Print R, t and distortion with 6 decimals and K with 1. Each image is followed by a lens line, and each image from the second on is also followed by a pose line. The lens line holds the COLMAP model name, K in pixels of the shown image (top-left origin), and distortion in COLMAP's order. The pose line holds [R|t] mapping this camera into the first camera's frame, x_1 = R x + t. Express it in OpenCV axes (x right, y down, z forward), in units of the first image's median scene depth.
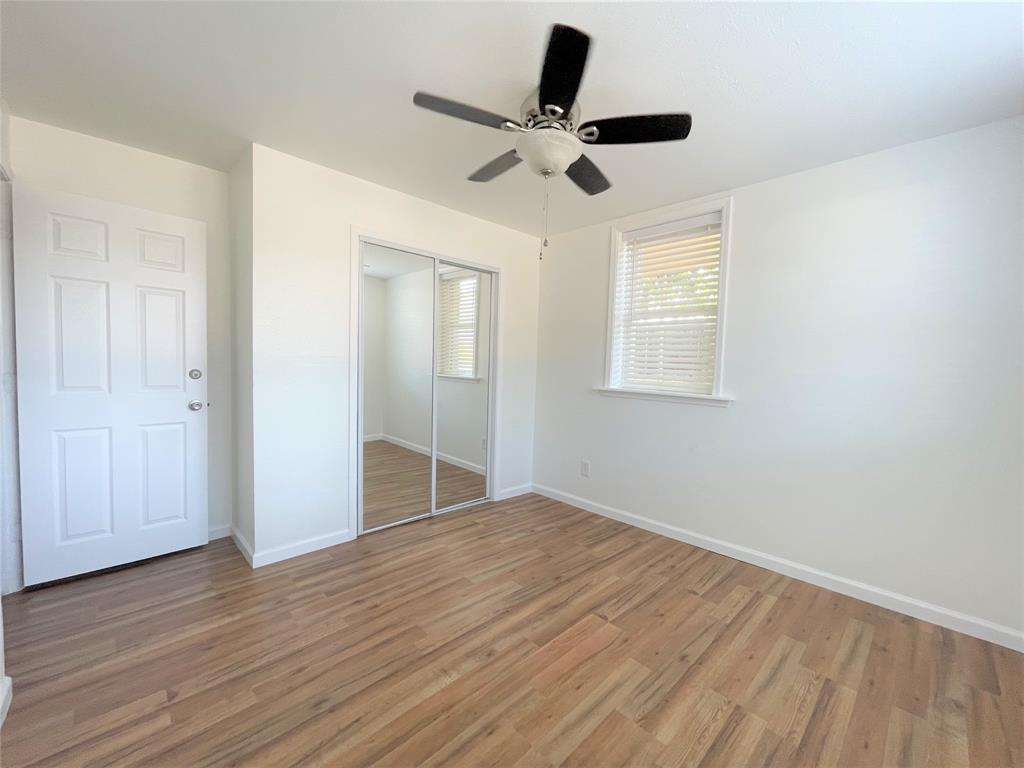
lens RADIAL K [[417.4, 0, 511.4], [0, 417.4, 386.1], [0, 0, 1]] dist [-0.001717, -0.000777]
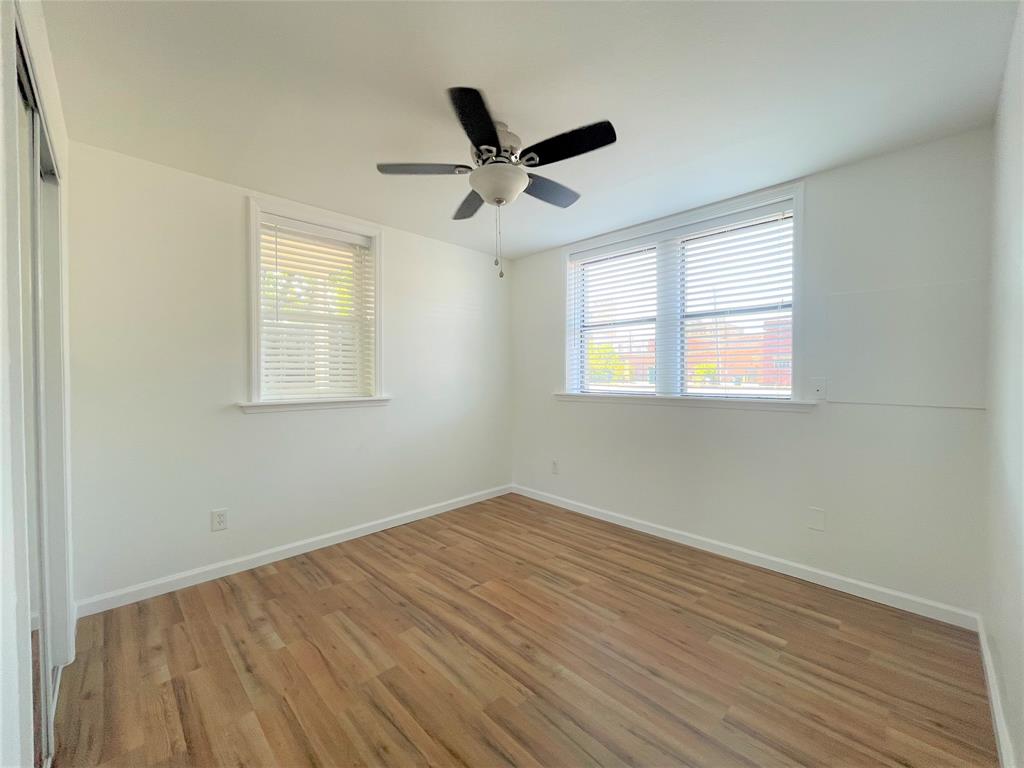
lens RADIAL K [[417.4, 0, 509.1], [0, 417.4, 388.9], [0, 0, 1]] dist [-0.001717, -0.000777]
pose [[-0.006289, -0.063907, 0.997936, -0.675808], [0.066346, 0.995730, 0.064184, -0.049180], [-0.997777, 0.066613, -0.002022, 0.639126]]
